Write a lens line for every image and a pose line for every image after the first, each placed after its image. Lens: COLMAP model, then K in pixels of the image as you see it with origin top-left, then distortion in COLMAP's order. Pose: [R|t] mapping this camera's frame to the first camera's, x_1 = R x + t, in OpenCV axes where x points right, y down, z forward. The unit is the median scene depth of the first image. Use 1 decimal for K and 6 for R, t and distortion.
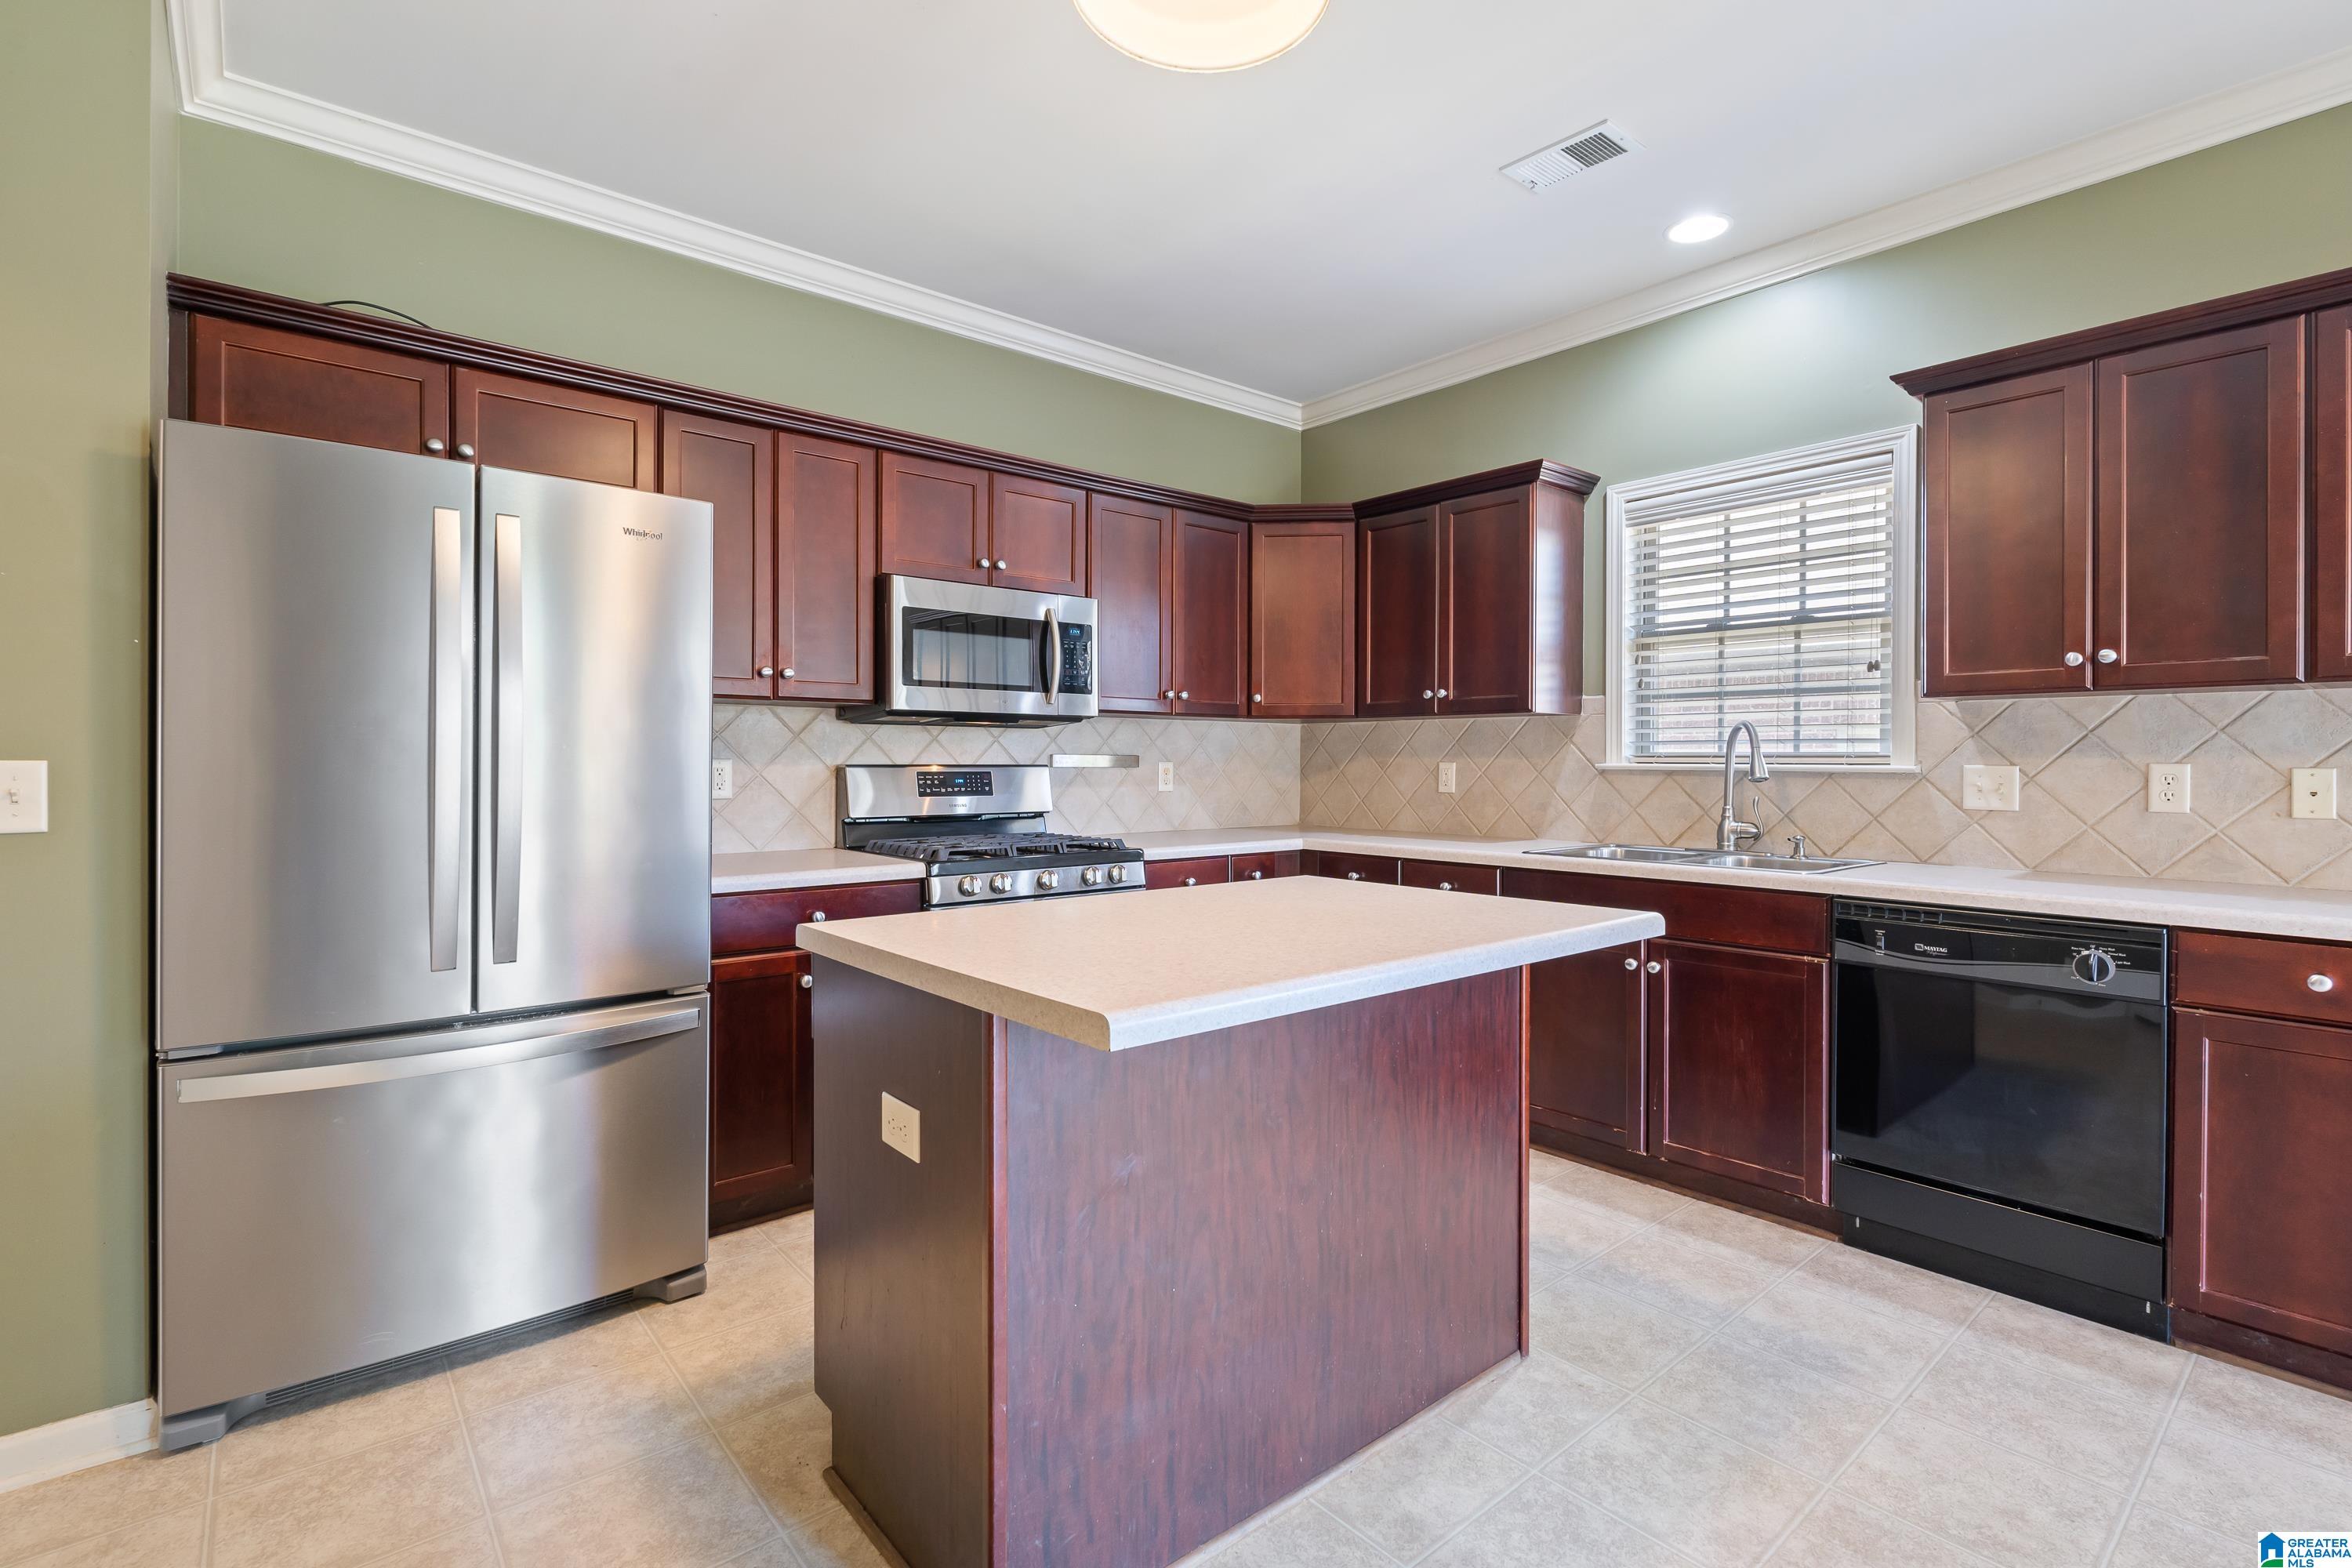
lens RADIAL K [[1044.8, 0, 1189.8], [0, 1044.8, 768.4], [0, 0, 1]] dist [-0.004227, 0.000988]
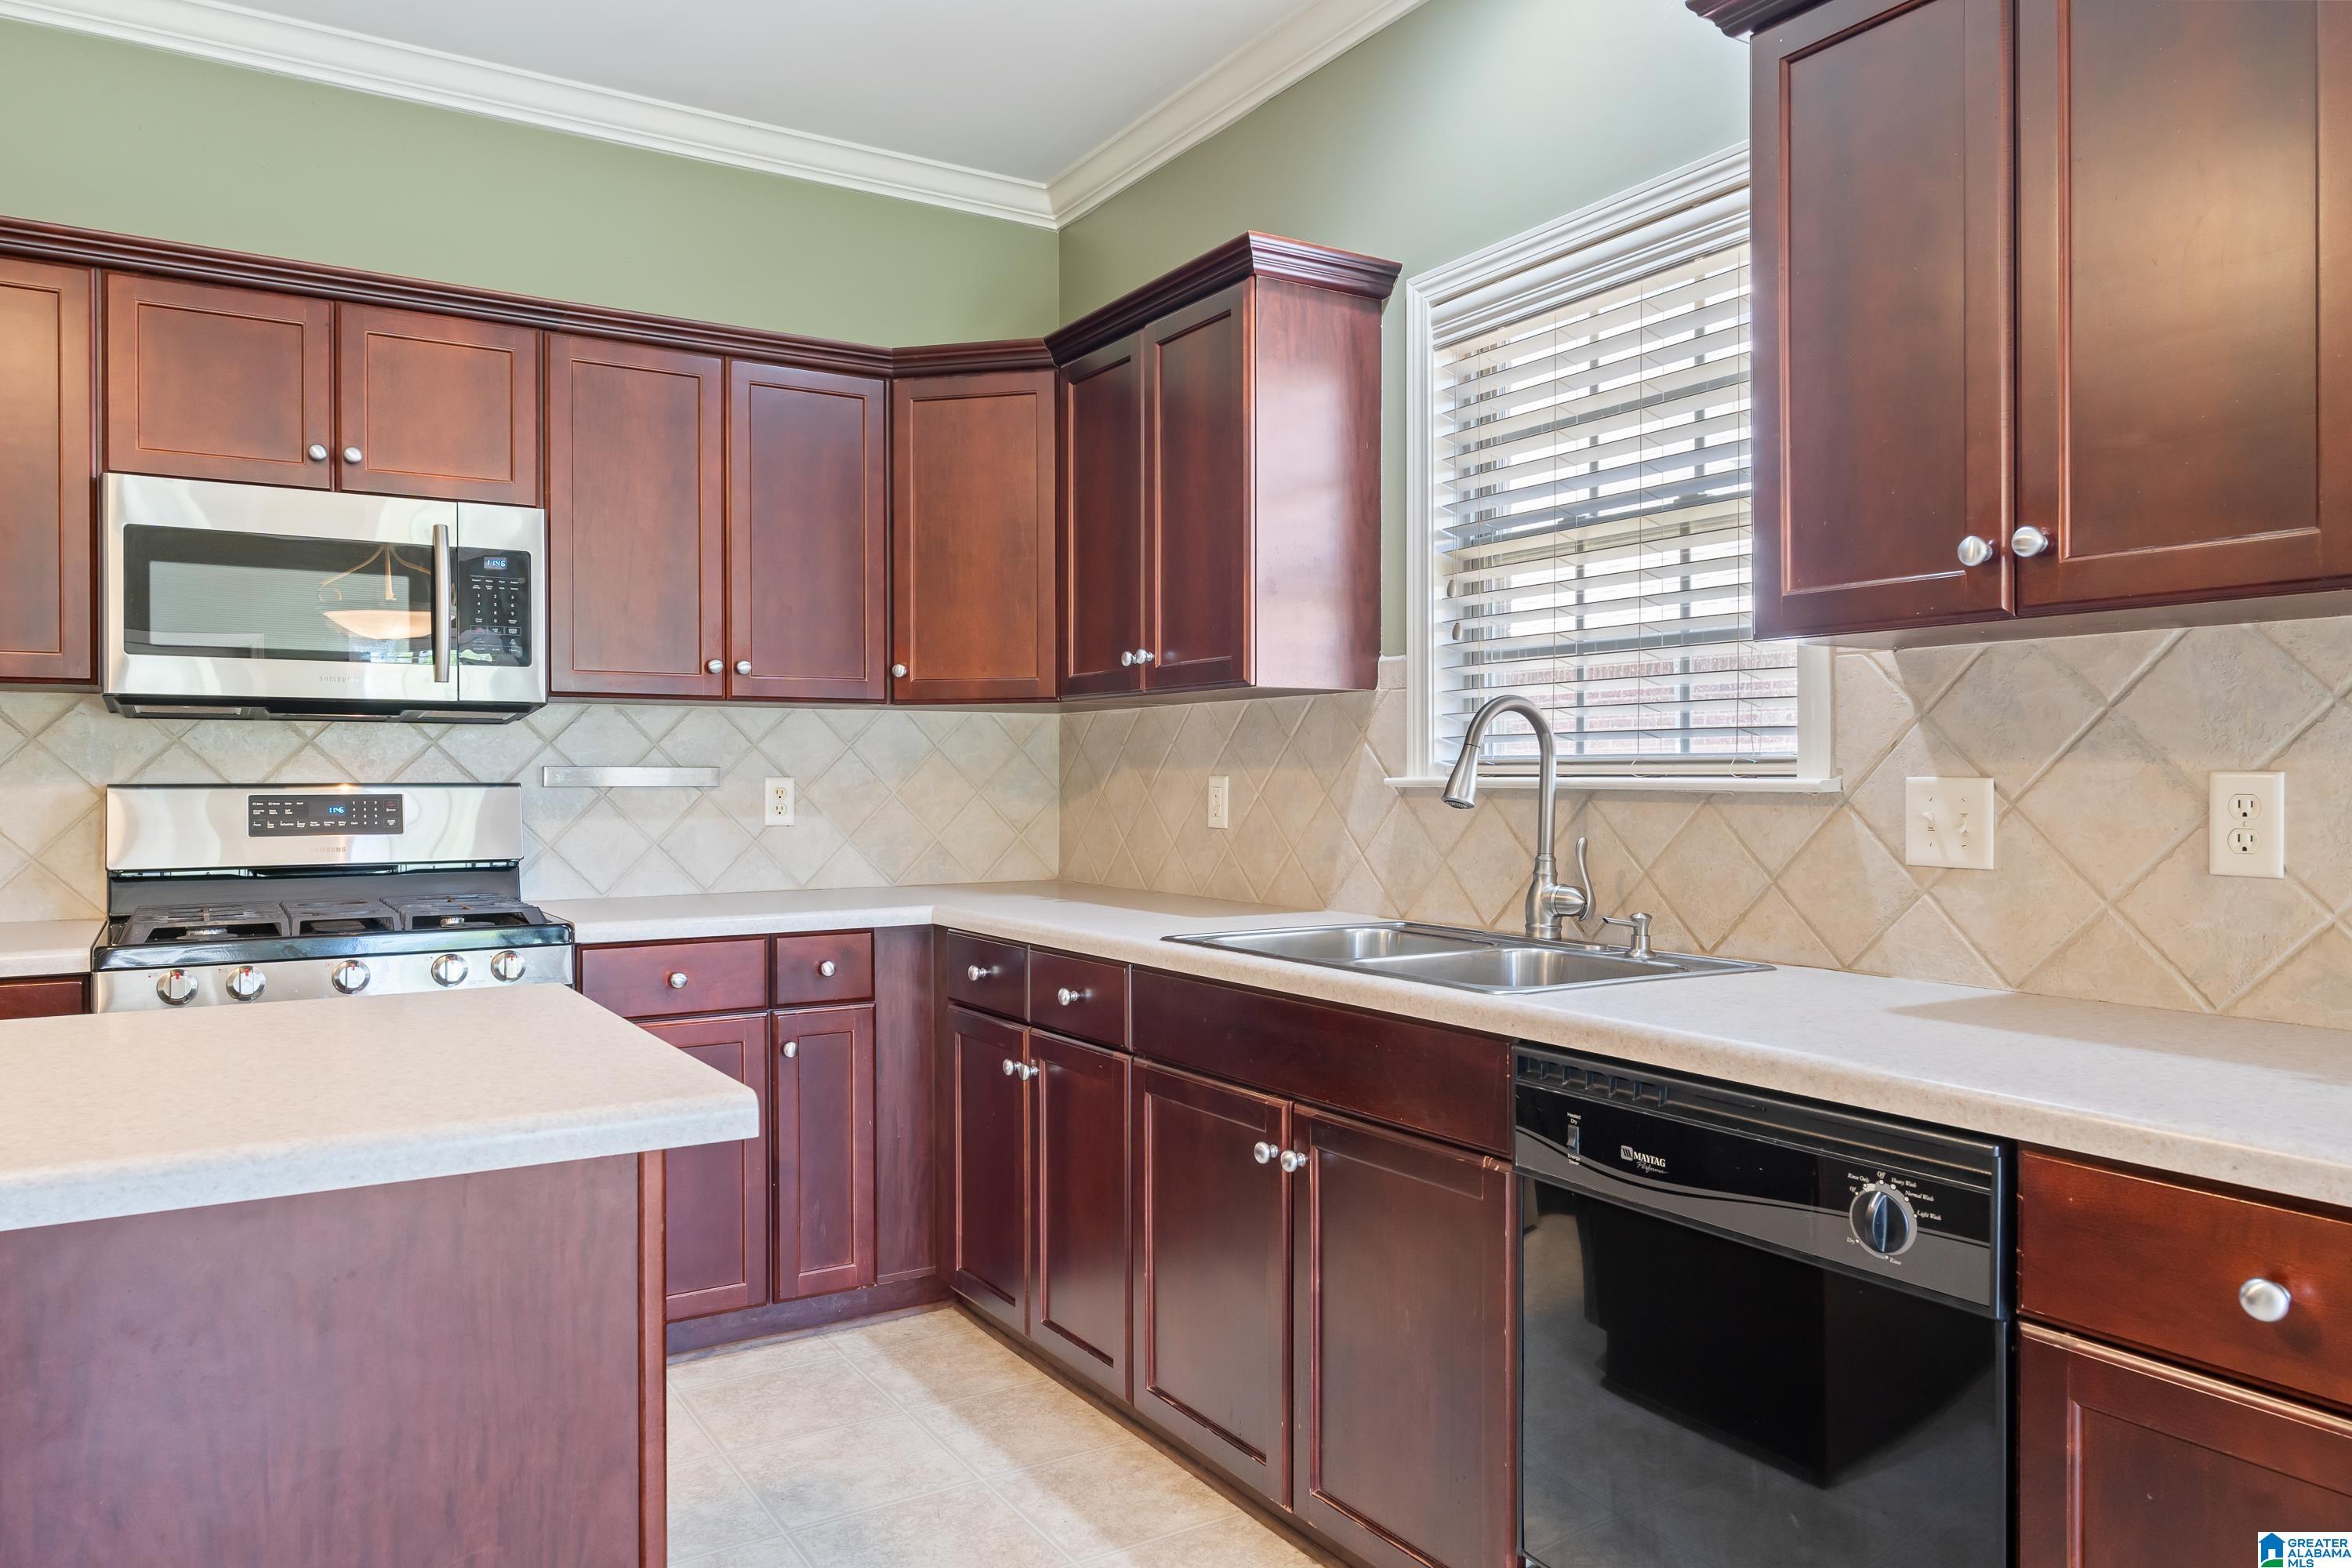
lens RADIAL K [[1529.0, 0, 1153.3], [0, 1529.0, 781.1], [0, 0, 1]] dist [0.001287, 0.000936]
pose [[0.989995, -0.004158, -0.141042, 0.416845], [0.003625, 0.999985, -0.004035, 0.000421], [0.141057, 0.003483, 0.989995, 0.189272]]
